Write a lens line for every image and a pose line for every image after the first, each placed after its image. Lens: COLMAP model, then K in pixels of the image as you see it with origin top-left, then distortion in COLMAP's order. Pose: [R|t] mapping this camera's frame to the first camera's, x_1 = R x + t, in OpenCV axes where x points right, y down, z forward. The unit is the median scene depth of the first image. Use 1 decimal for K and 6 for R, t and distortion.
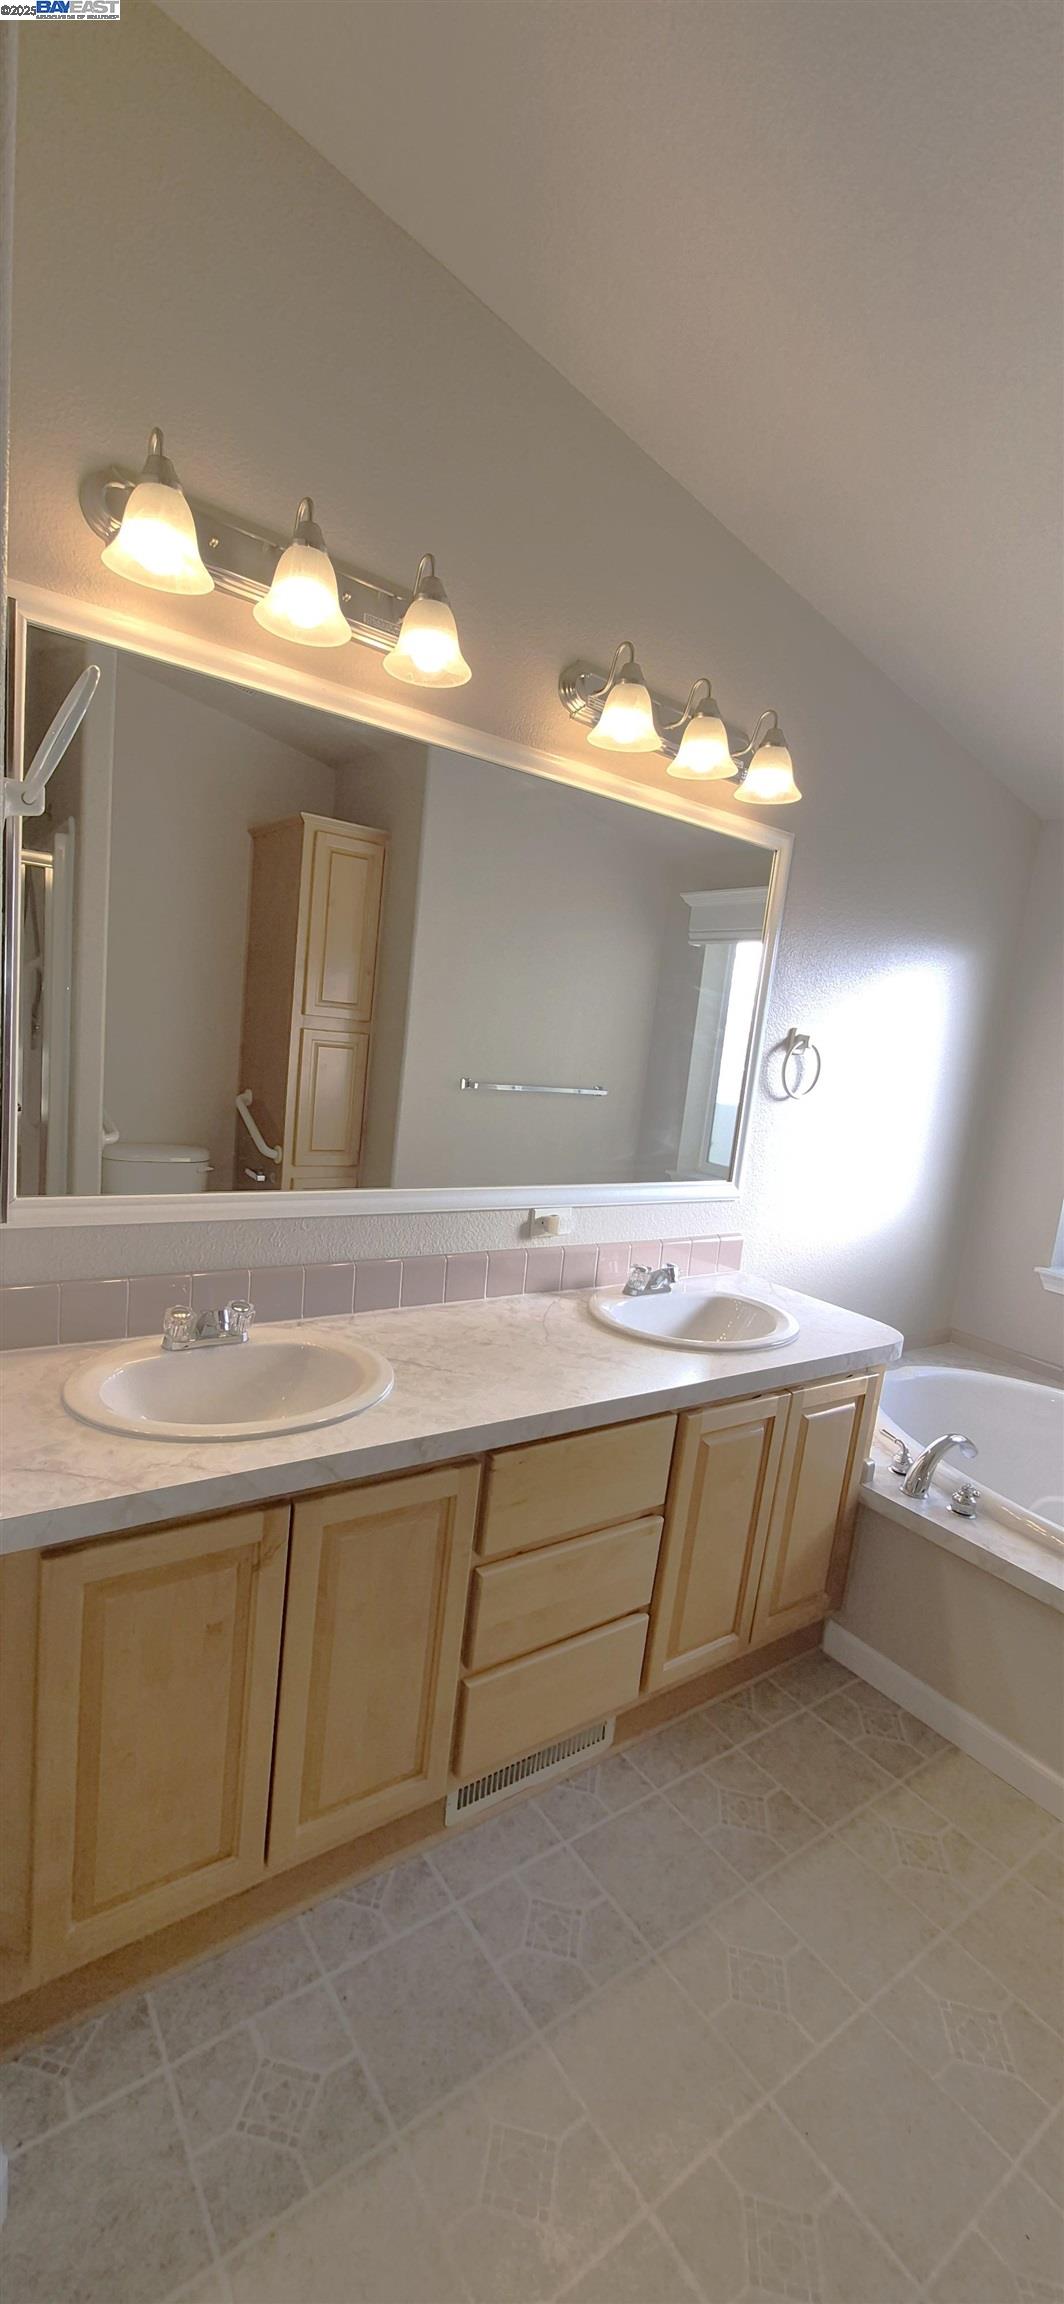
lens RADIAL K [[905.6, 0, 536.7], [0, 905.6, 1156.5], [0, 0, 1]] dist [0.000165, 0.001727]
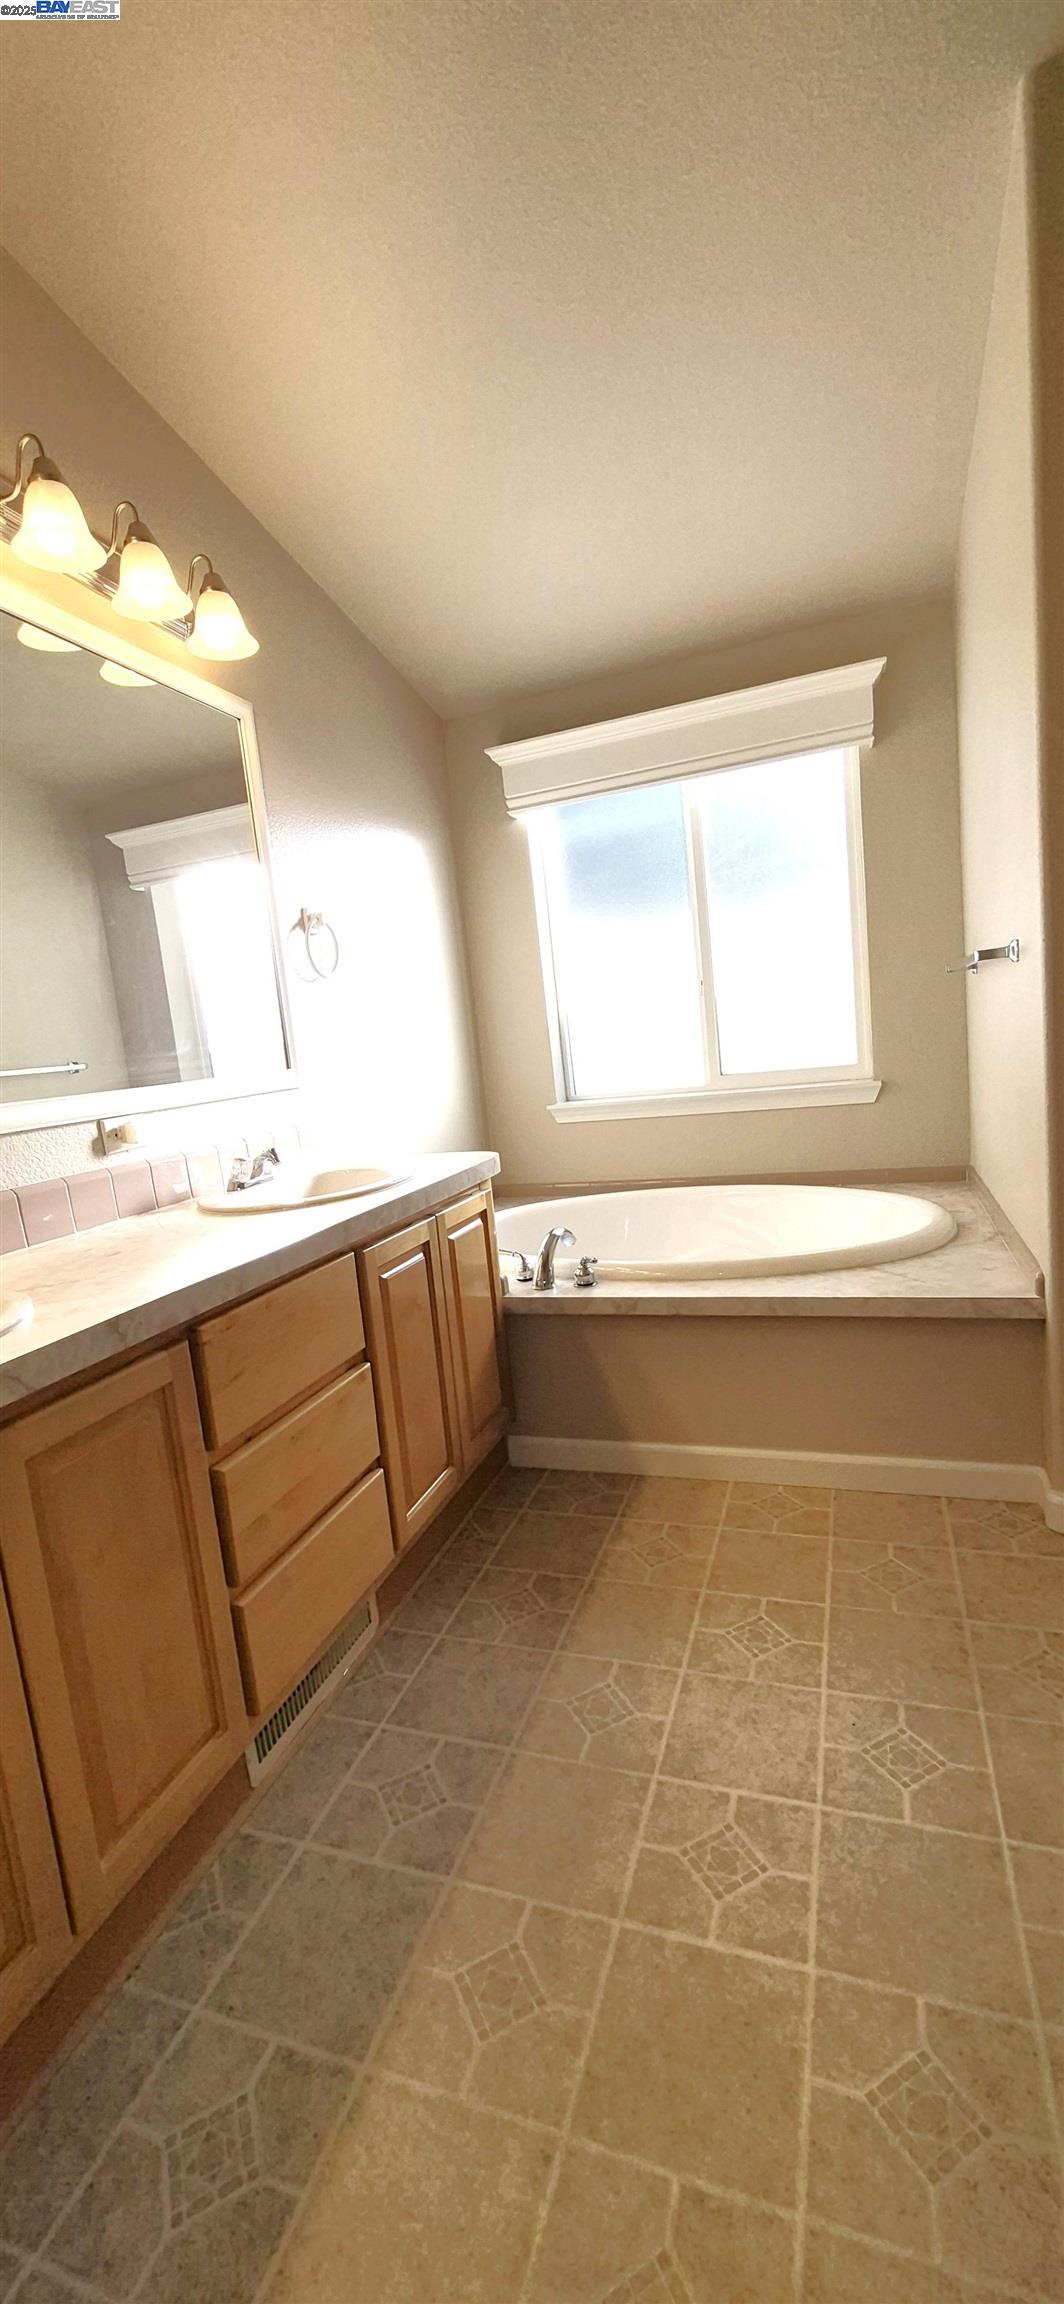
lens RADIAL K [[905.6, 0, 522.6], [0, 905.6, 1151.3], [0, 0, 1]] dist [0.000165, 0.001727]
pose [[0.807384, -0.265823, 0.526754, -0.178286], [0.270485, 0.960179, 0.069961, 0.170454], [-0.524375, 0.085993, 0.847134, 0.095688]]
